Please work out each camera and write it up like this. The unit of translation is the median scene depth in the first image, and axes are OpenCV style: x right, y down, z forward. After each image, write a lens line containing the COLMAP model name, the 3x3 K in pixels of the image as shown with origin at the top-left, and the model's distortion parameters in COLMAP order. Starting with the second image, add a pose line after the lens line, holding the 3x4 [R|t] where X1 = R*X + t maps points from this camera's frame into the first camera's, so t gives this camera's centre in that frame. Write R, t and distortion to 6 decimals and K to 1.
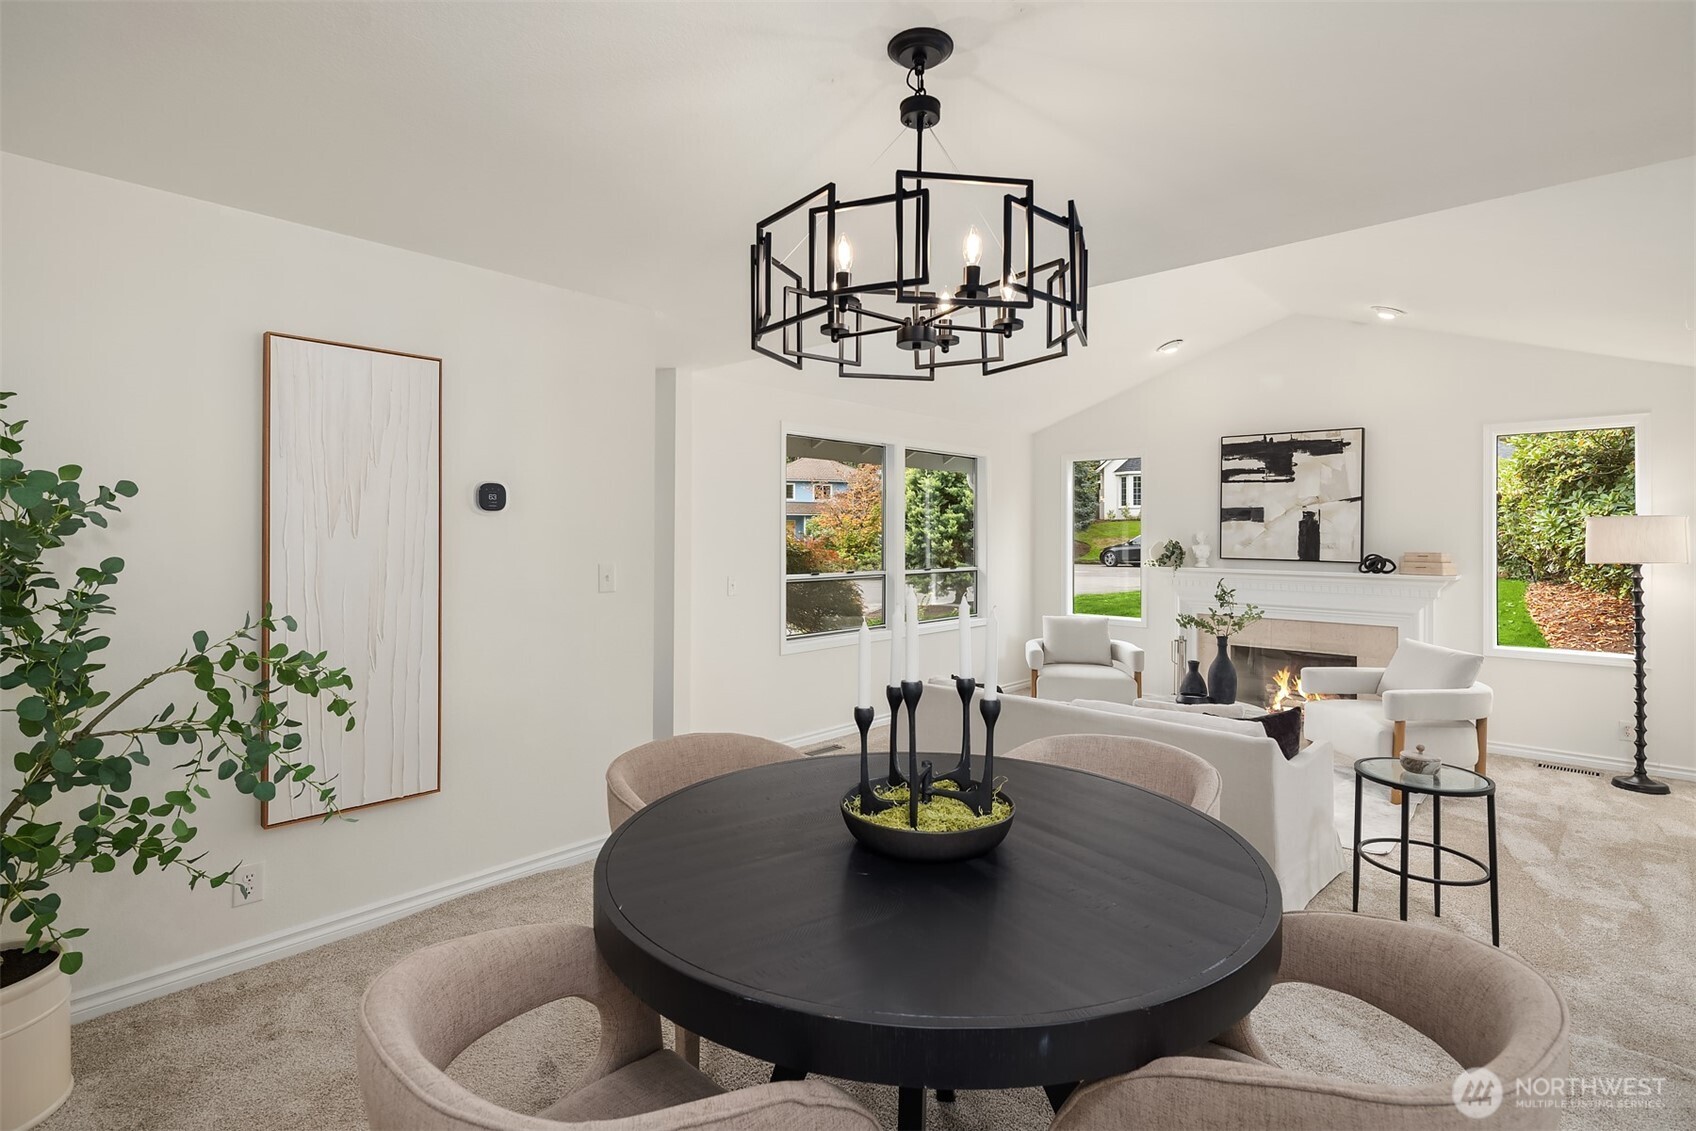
lens RADIAL K [[815.4, 0, 856.6], [0, 815.4, 537.9], [0, 0, 1]] dist [0.005495, -0.004521]
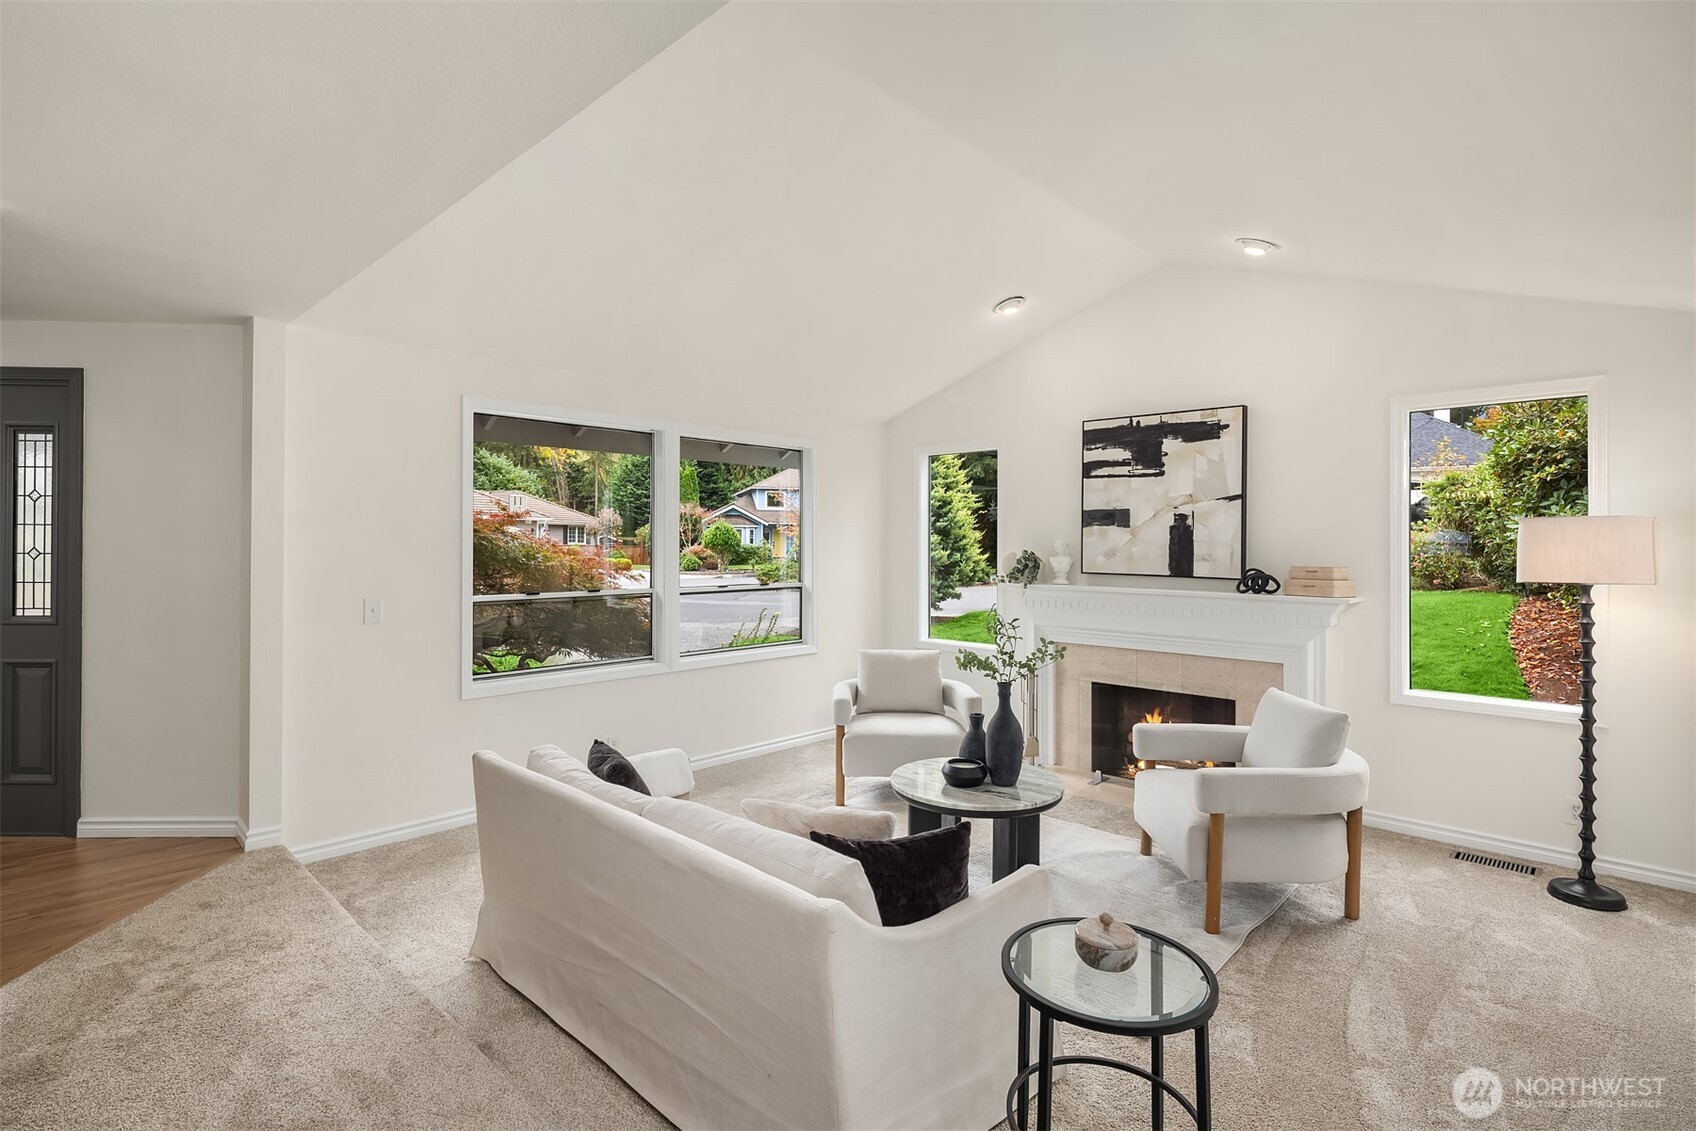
lens RADIAL K [[815.4, 0, 852.0], [0, 815.4, 548.8], [0, 0, 1]] dist [0.005495, -0.004521]
pose [[0.999741, 0.000908, -0.022750, 0.255755], [-0.000828, 0.999993, 0.003511, -0.001291], [0.022753, -0.003491, 0.999735, 0.208760]]
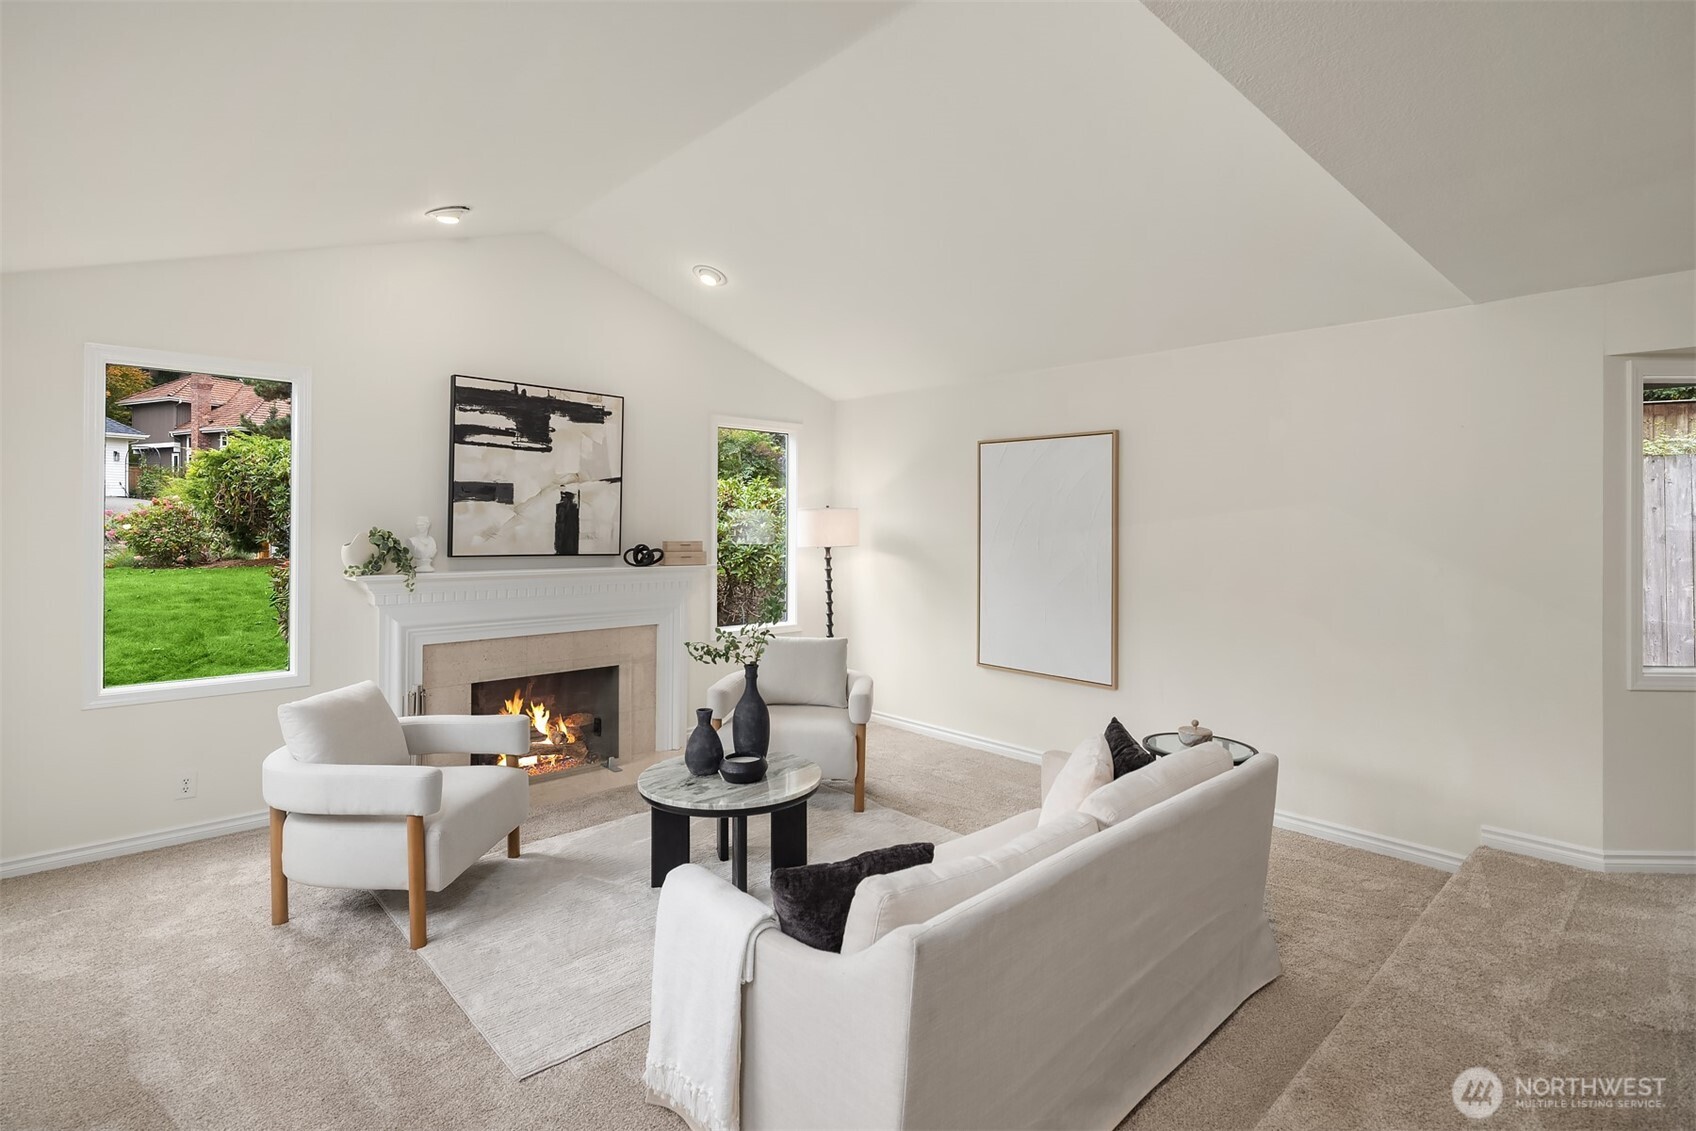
lens RADIAL K [[815.4, 0, 855.5], [0, 815.4, 533.6], [0, 0, 1]] dist [0.005495, -0.004521]
pose [[0.068137, -0.014175, 0.997575, -0.210883], [-0.003896, 0.999888, 0.014474, -0.005015], [-0.997668, -0.004872, 0.068074, 0.669819]]
